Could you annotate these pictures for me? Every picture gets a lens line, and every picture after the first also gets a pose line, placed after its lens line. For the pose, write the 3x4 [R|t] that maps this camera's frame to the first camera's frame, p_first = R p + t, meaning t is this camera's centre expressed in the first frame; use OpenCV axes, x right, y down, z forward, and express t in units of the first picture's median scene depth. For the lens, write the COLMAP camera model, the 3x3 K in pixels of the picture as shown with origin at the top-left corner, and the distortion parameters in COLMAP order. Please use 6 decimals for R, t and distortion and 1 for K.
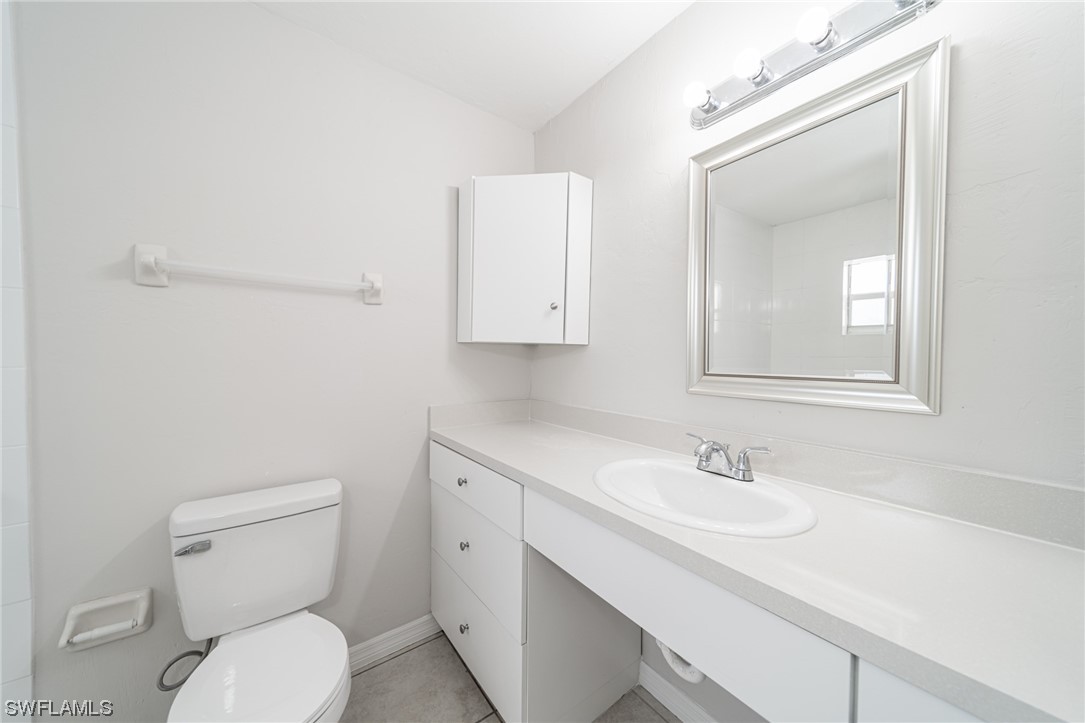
lens RADIAL K [[378.7, 0, 544.4], [0, 378.7, 366.9], [0, 0, 1]] dist [0.015153, -0.002986]
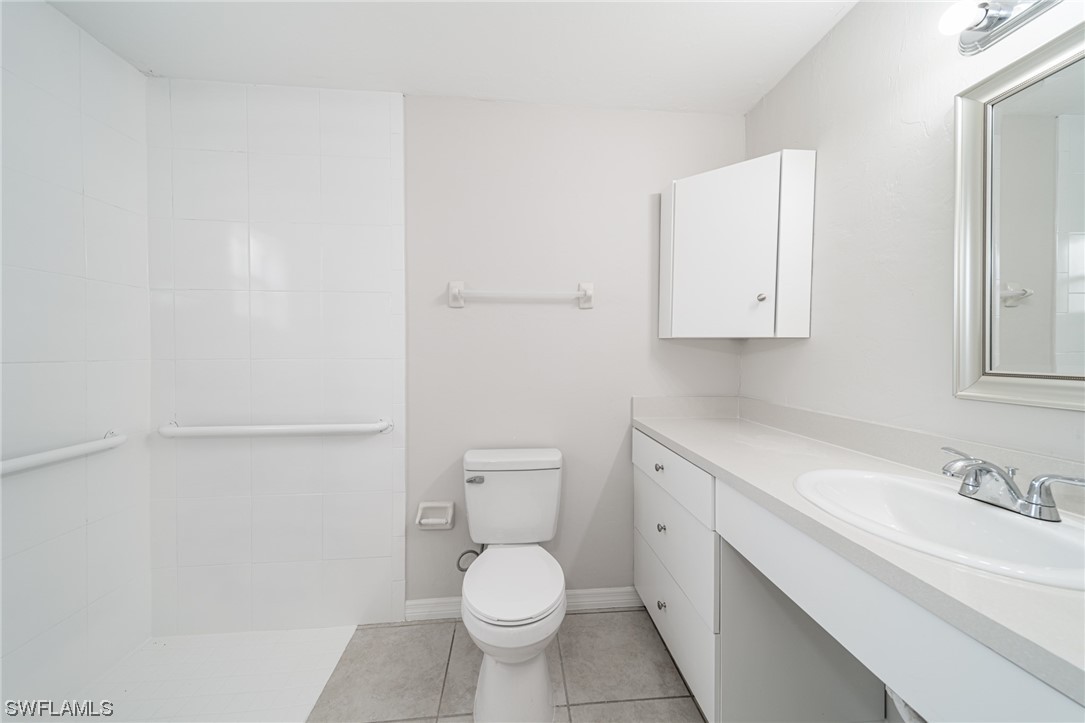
lens RADIAL K [[378.7, 0, 544.4], [0, 378.7, 366.9], [0, 0, 1]] dist [0.015153, -0.002986]
pose [[0.852250, 0.016601, -0.522872, 0.076609], [-0.010038, 0.999831, 0.015384, 0.002908], [0.523039, -0.007862, 0.852273, -0.106183]]
